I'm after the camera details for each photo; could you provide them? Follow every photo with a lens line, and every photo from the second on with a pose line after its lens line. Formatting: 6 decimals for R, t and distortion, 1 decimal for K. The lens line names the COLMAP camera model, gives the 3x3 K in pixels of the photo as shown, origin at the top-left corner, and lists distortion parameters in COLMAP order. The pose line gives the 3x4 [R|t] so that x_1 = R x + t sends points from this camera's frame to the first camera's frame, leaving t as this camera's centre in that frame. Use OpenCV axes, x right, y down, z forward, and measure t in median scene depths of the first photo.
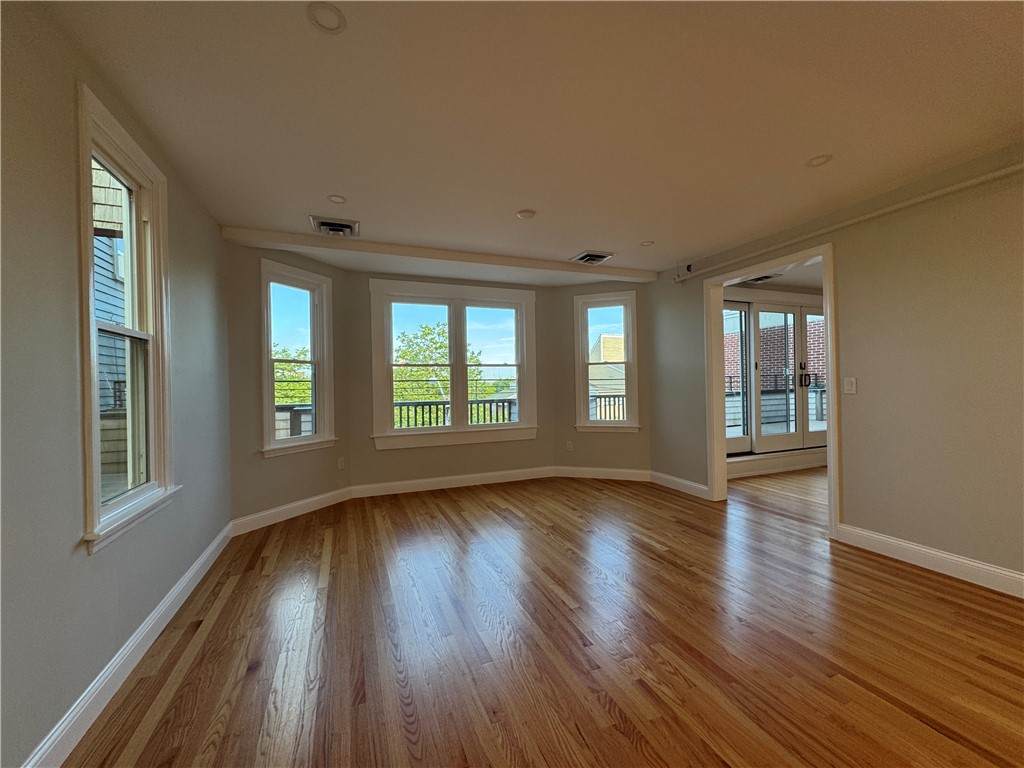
lens RADIAL K [[410.5, 0, 516.9], [0, 410.5, 383.4], [0, 0, 1]] dist [-0.001045, -0.000291]
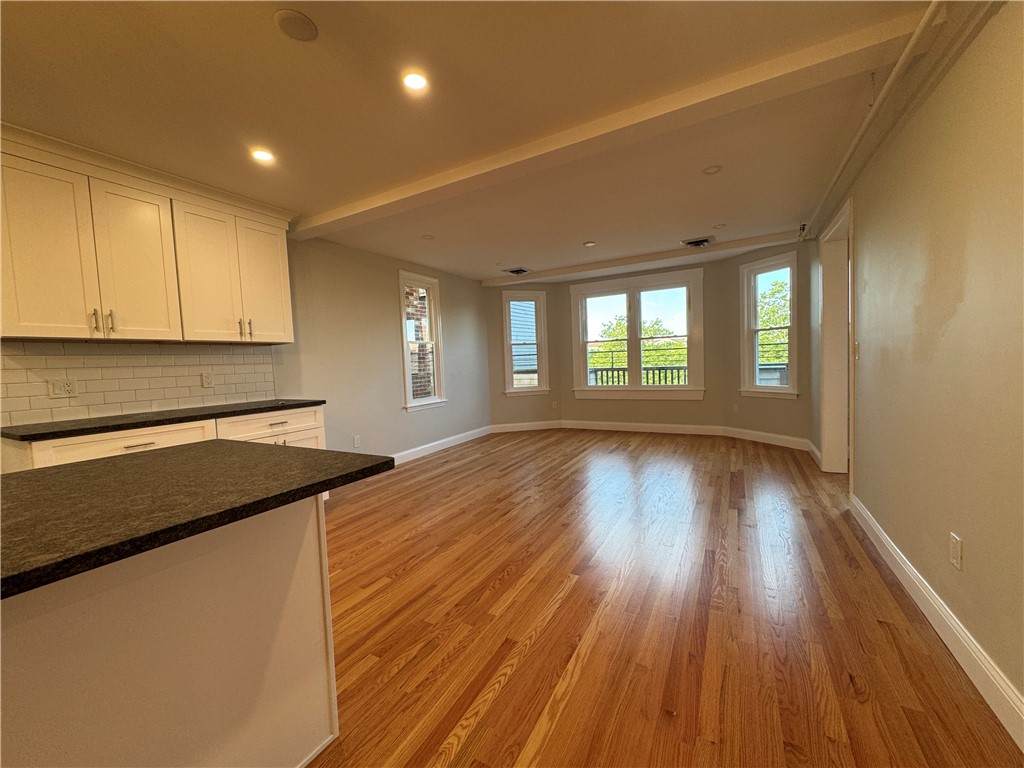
lens RADIAL K [[410.5, 0, 504.2], [0, 410.5, 384.7], [0, 0, 1]] dist [-0.001045, -0.000291]
pose [[0.617731, 0.036658, -0.785535, 0.659481], [0.035168, 0.996626, 0.074165, -0.012046], [0.785603, -0.073440, 0.614357, -0.137953]]
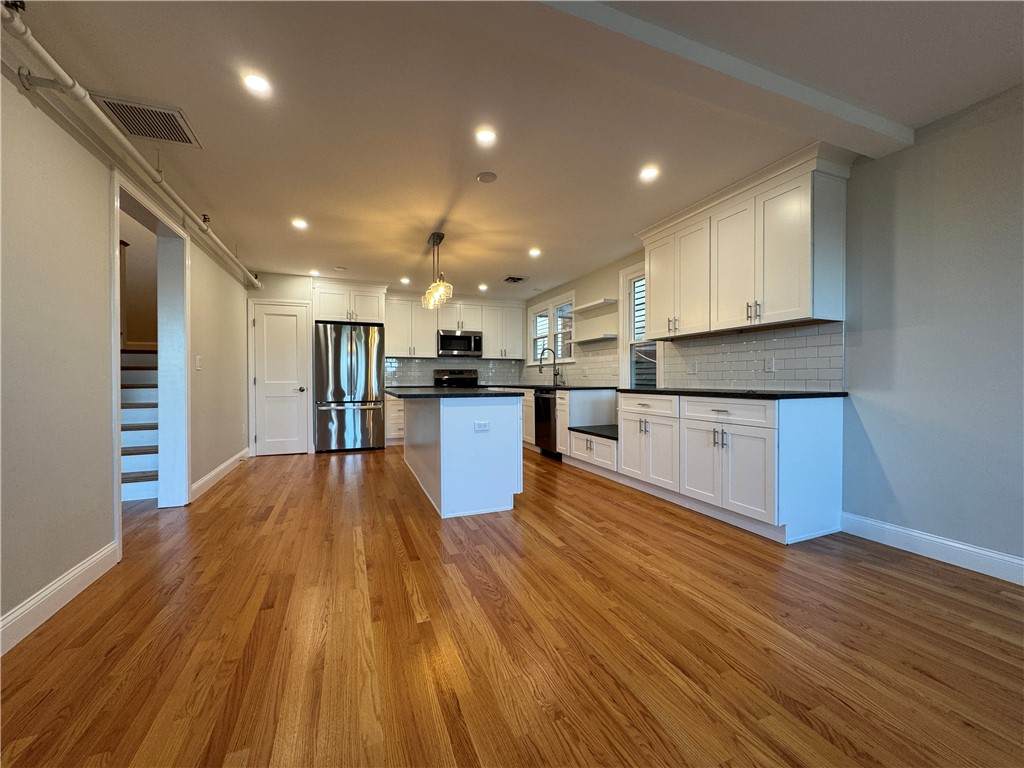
lens RADIAL K [[410.5, 0, 512.7], [0, 410.5, 384.7], [0, 0, 1]] dist [-0.001045, -0.000291]
pose [[-0.999662, 0.022423, 0.013141, 0.254779], [0.022423, 0.999749, -0.000137, 0.036668], [-0.013140, 0.000157, -0.999914, 0.567424]]
